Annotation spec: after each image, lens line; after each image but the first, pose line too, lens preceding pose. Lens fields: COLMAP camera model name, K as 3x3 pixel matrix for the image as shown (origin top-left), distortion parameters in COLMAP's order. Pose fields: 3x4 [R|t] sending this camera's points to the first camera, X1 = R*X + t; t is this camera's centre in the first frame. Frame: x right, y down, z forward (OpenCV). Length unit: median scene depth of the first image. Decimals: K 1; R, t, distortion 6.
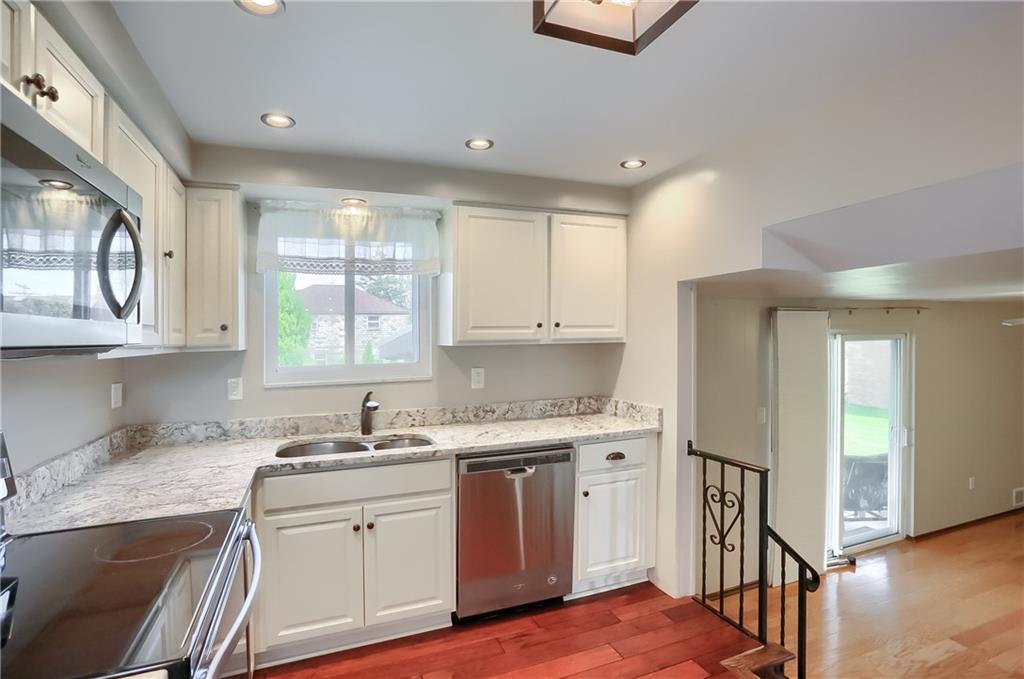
lens RADIAL K [[512.9, 0, 515.0], [0, 512.9, 338.5], [0, 0, 1]] dist [-0.041581, 0.021526]
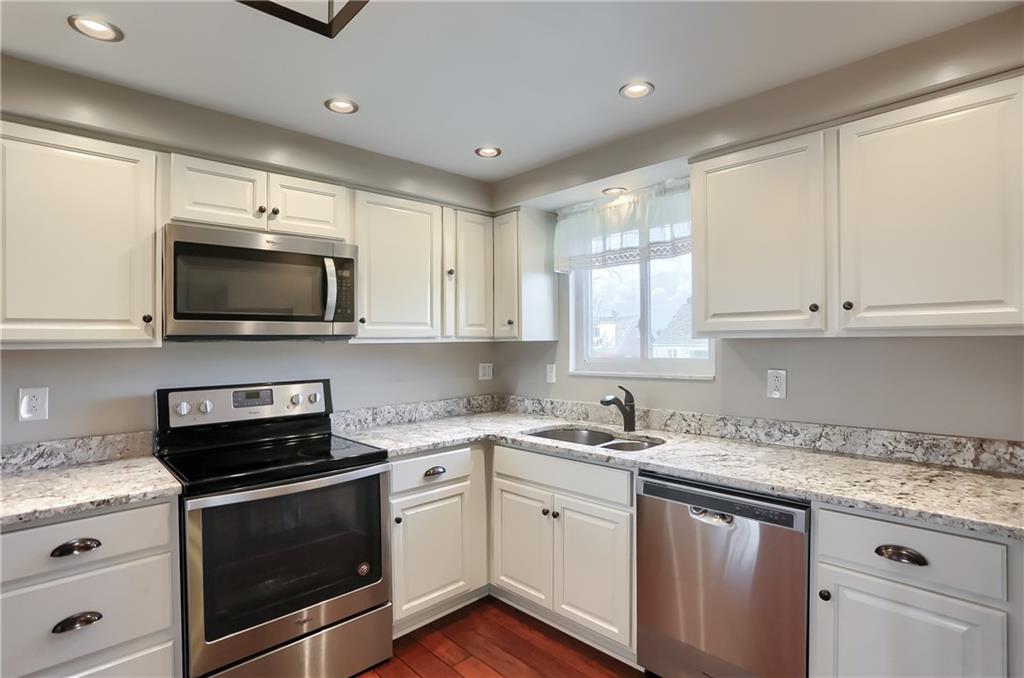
lens RADIAL K [[520.7, 0, 517.9], [0, 520.7, 337.0], [0, 0, 1]] dist [-0.020068, 0.006594]
pose [[0.389373, 0.004497, -0.921069, 0.513406], [0.003023, 0.999976, 0.006160, 0.005335], [0.921075, -0.005183, 0.389351, 0.423079]]
